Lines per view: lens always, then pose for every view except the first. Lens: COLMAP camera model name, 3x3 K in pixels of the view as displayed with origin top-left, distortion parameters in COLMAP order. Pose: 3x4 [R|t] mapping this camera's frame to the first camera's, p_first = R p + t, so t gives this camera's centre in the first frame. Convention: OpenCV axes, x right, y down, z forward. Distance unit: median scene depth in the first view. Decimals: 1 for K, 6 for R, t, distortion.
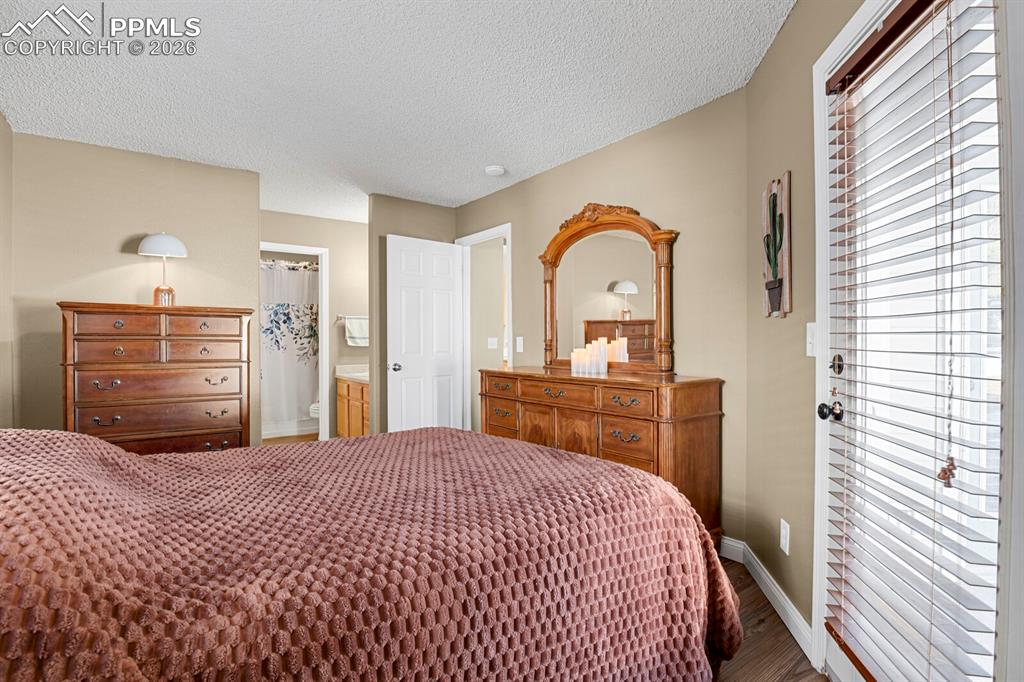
lens RADIAL K [[498.9, 0, 510.2], [0, 498.9, 341.1], [0, 0, 1]] dist [-0.020978, -0.005066]
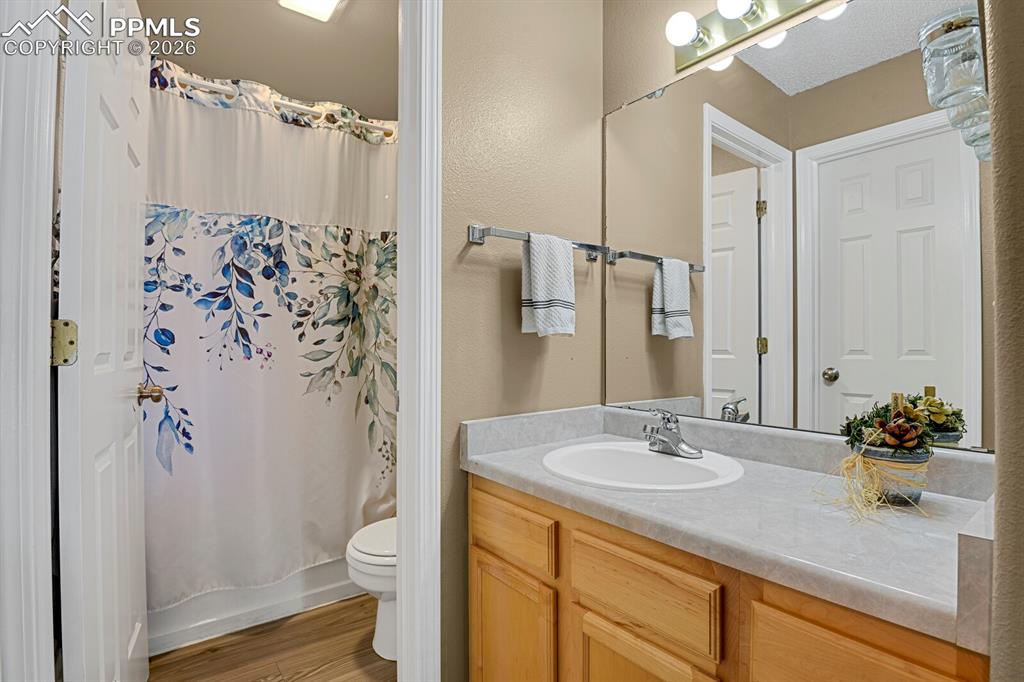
lens RADIAL K [[498.9, 0, 514.3], [0, 498.9, 342.4], [0, 0, 1]] dist [-0.020978, -0.005066]
pose [[0.999921, 0.002318, 0.012374, -0.291069], [-0.002101, 0.999845, -0.017499, 0.011758], [-0.012413, 0.017471, 0.999770, 0.661955]]
